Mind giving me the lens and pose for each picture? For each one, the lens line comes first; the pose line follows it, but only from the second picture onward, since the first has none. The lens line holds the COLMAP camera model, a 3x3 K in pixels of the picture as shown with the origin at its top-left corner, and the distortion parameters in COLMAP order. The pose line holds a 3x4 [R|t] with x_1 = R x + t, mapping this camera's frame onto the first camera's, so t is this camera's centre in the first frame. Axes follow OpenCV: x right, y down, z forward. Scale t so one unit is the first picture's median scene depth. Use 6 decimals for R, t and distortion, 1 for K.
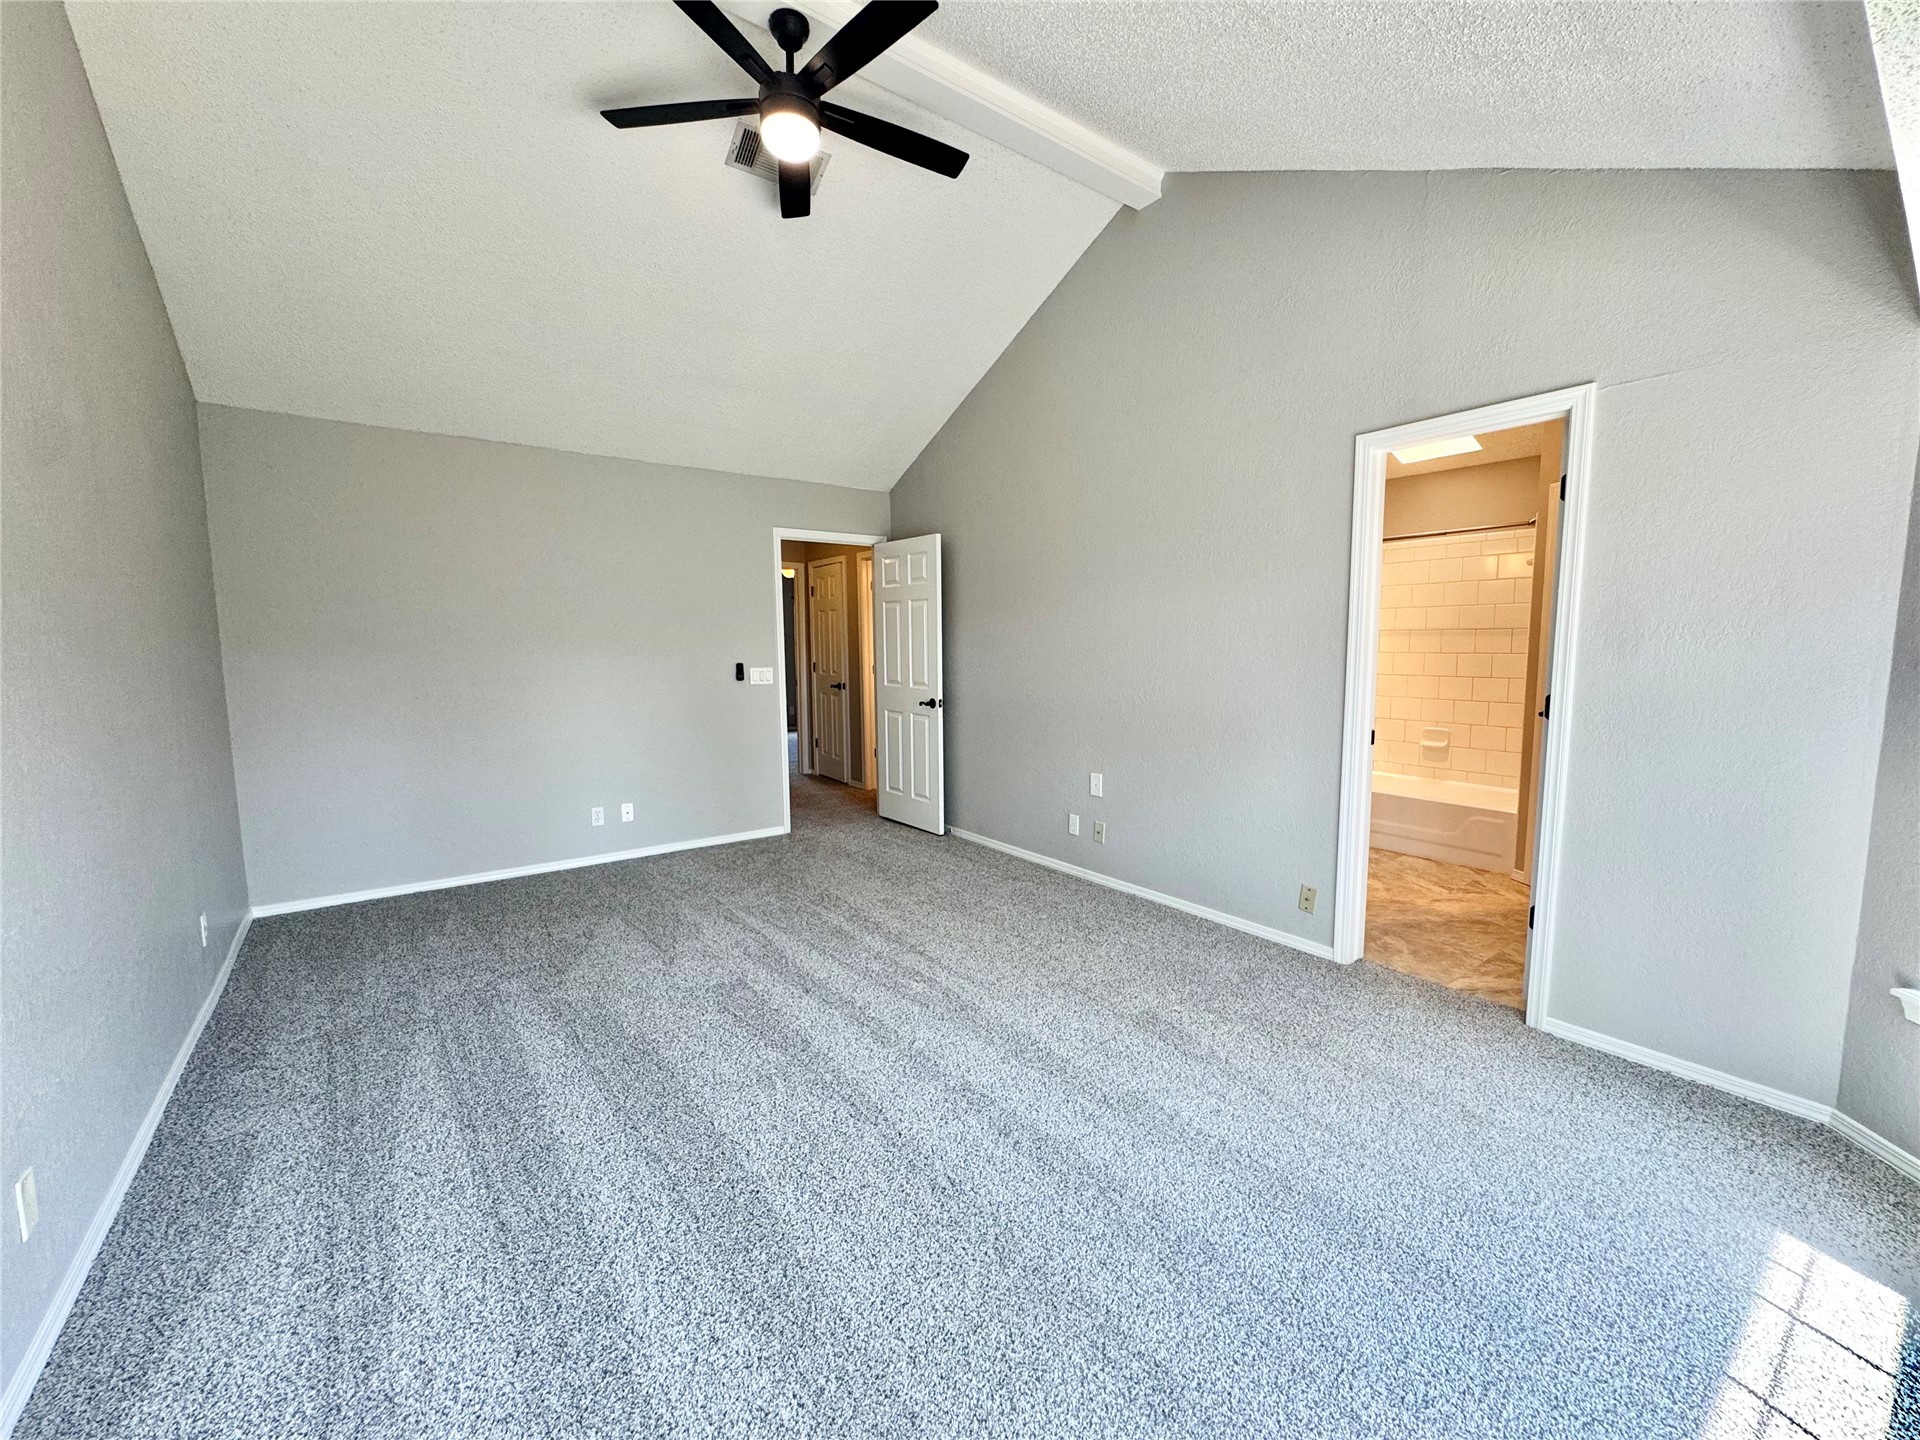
lens RADIAL K [[770.0, 0, 959.5], [0, 770.0, 717.0], [0, 0, 1]] dist [-0.000156, -0.000116]
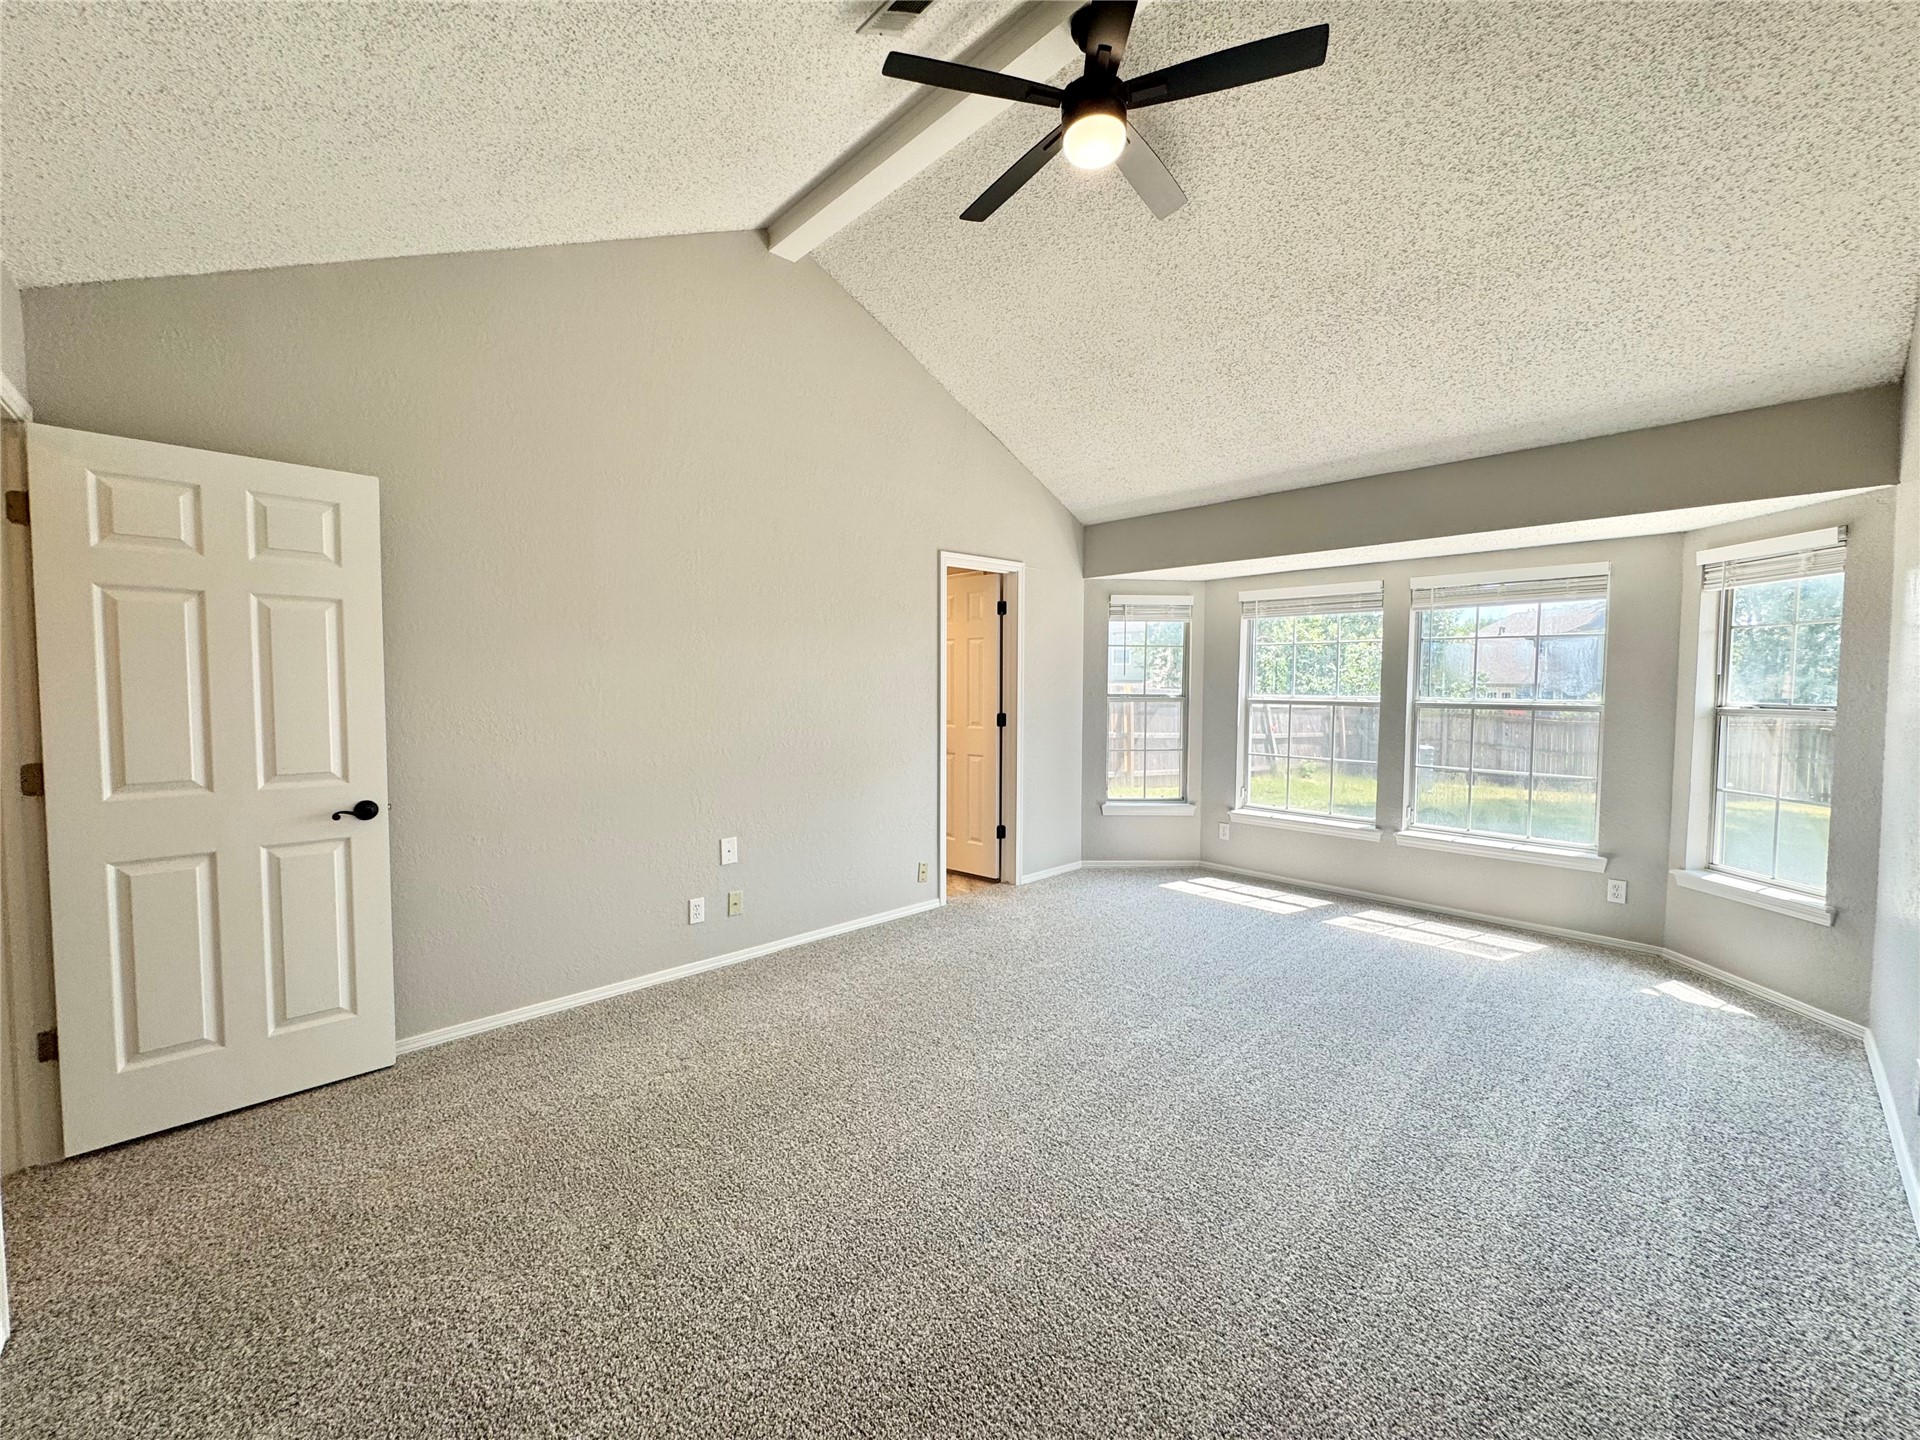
lens RADIAL K [[770.0, 0, 960.4], [0, 770.0, 720.1], [0, 0, 1]] dist [-0.000156, -0.000116]
pose [[-0.112439, -0.040904, 0.992816, -0.704302], [0.104682, 0.993105, 0.052771, -0.076028], [-0.988129, 0.109863, -0.107382, 0.818529]]
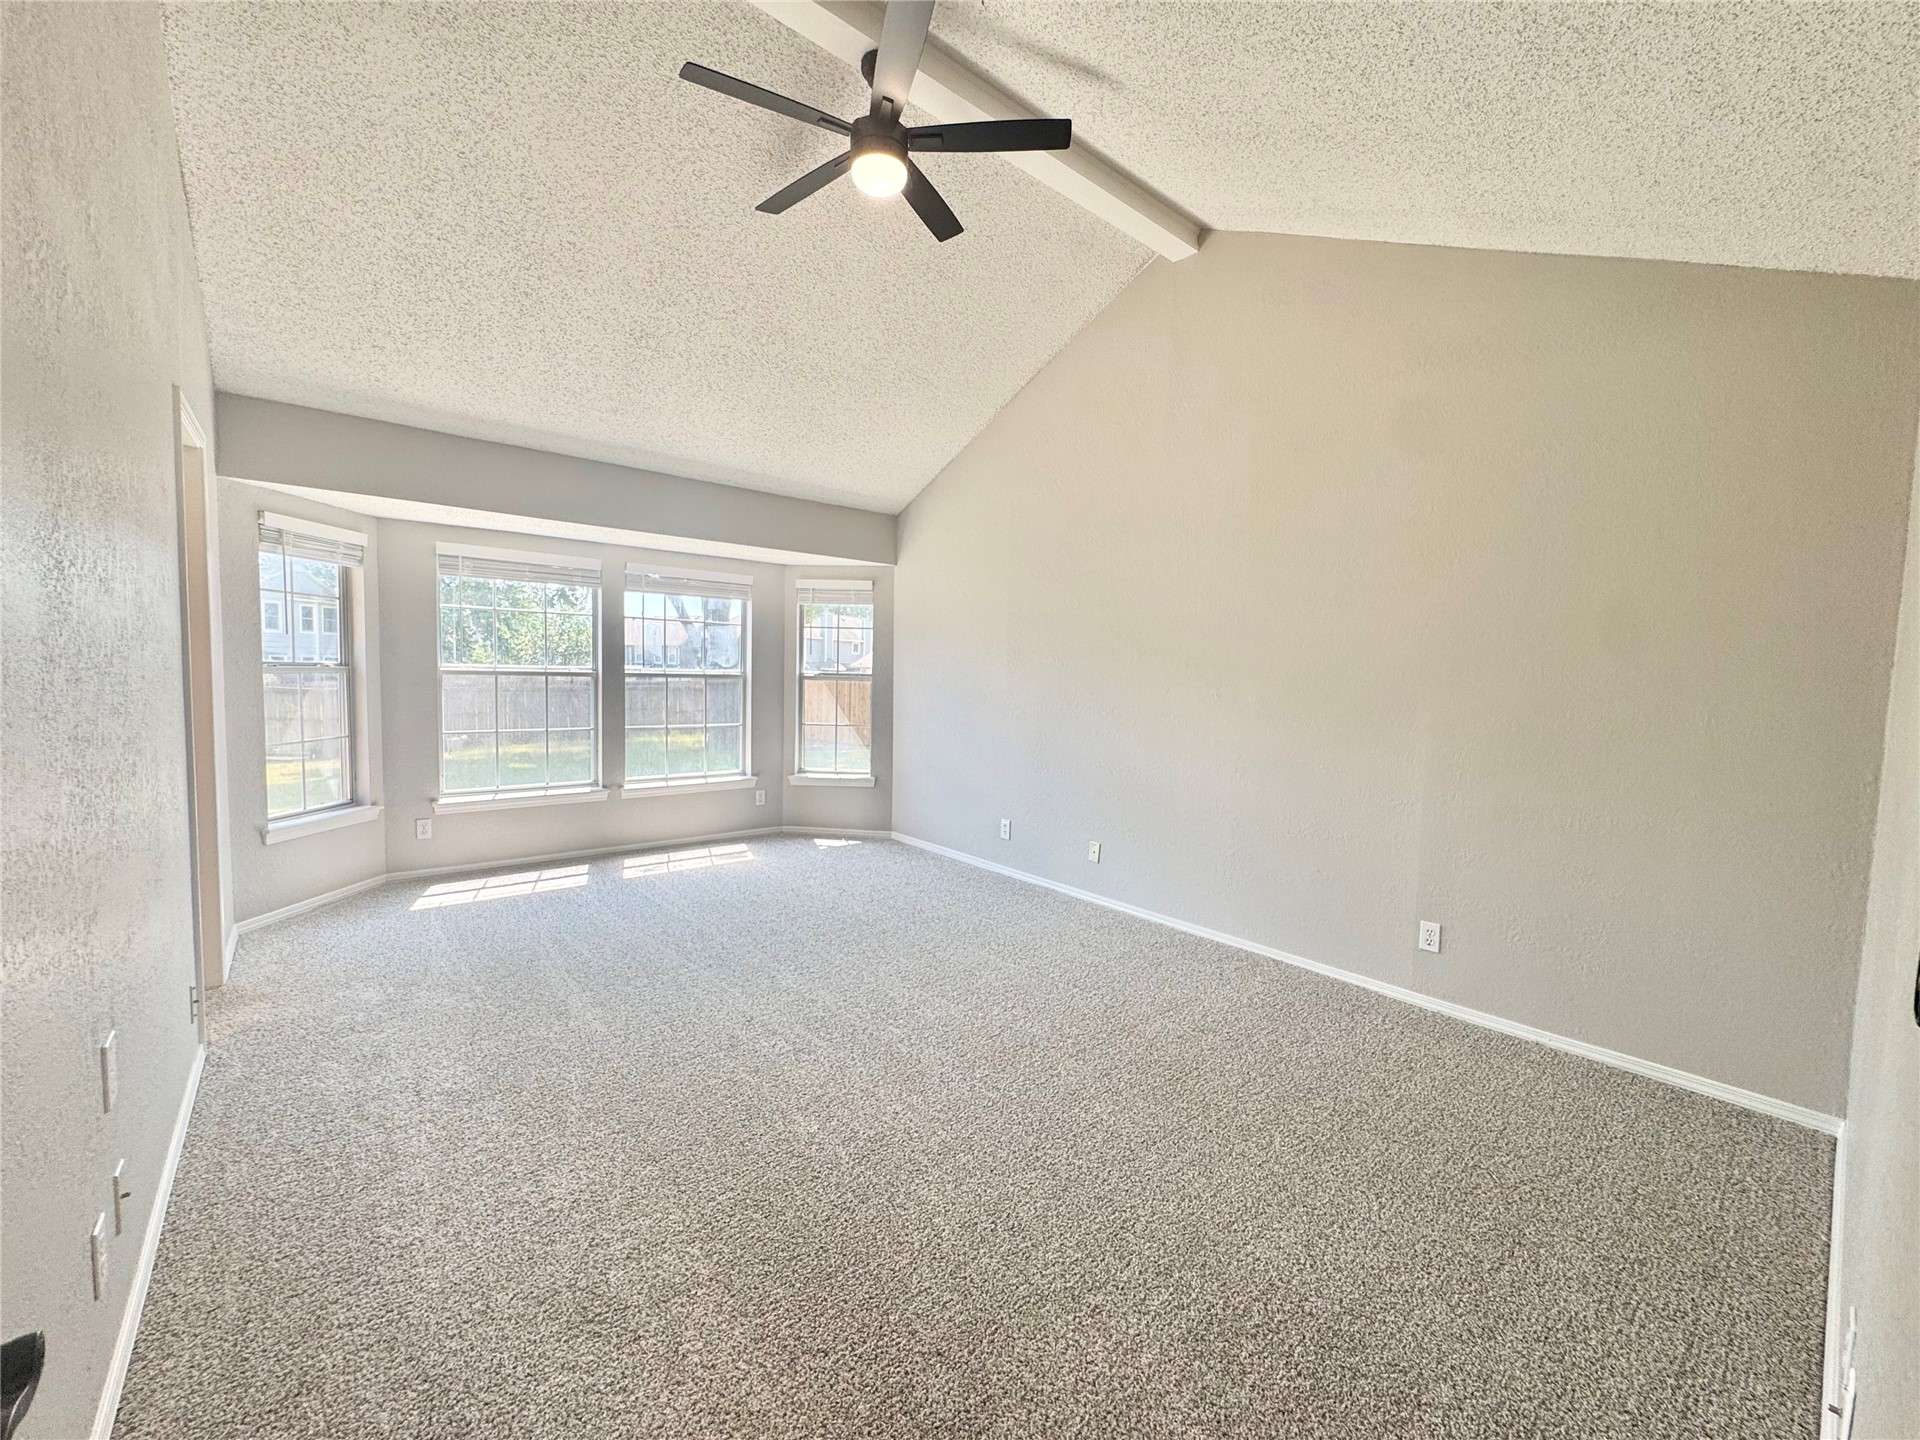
lens RADIAL K [[770.0, 0, 960.2], [0, 770.0, 721.9], [0, 0, 1]] dist [-0.000156, -0.000116]
pose [[-0.998367, -0.014650, -0.055216, -0.111630], [-0.024238, 0.983878, 0.177192, -0.136188], [0.051729, 0.178241, -0.982626, 1.377667]]
